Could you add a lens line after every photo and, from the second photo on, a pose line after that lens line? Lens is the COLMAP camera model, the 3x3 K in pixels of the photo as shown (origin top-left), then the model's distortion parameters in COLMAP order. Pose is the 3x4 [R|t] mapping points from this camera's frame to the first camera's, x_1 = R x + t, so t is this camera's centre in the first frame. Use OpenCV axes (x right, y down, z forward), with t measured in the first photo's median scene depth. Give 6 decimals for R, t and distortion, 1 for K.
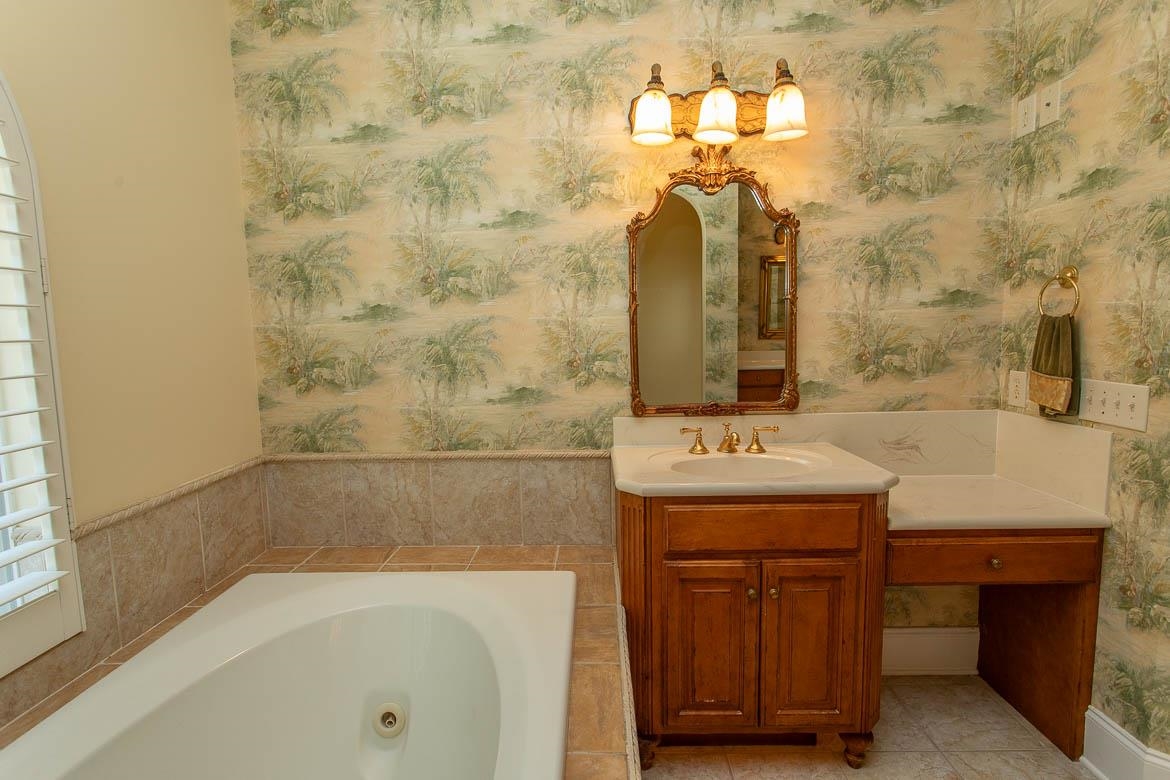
lens RADIAL K [[573.0, 0, 583.1], [0, 573.0, 387.4], [0, 0, 1]] dist [-0.012672, 0.003741]
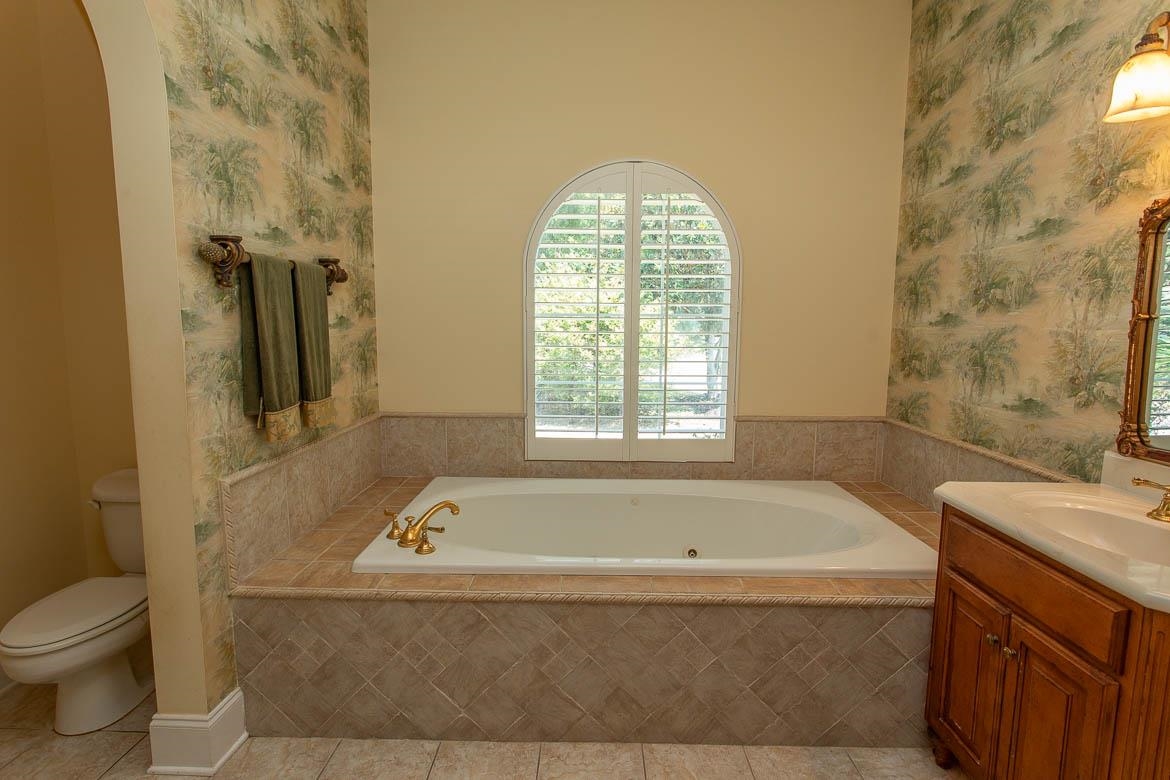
lens RADIAL K [[573.0, 0, 588.6], [0, 573.0, 387.1], [0, 0, 1]] dist [-0.012672, 0.003741]
pose [[0.012332, 0.136815, -0.990520, 0.913784], [-0.105679, 0.985226, 0.134768, -0.075800], [0.994324, 0.103016, 0.026608, 0.230103]]
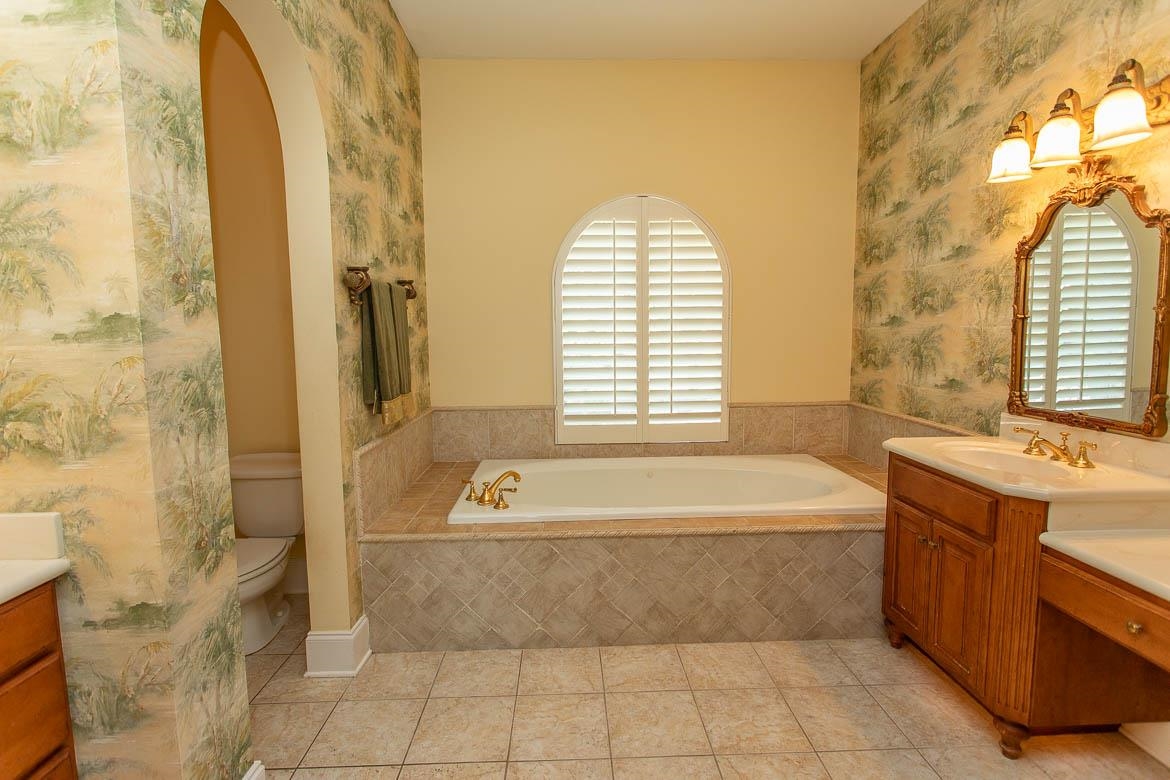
lens RADIAL K [[573.0, 0, 590.4], [0, 573.0, 386.0], [0, 0, 1]] dist [-0.012672, 0.003741]
pose [[0.063942, 0.121126, -0.990576, 1.225677], [-0.089340, 0.989316, 0.115205, -0.063981], [0.993947, 0.081132, 0.074080, 0.077757]]
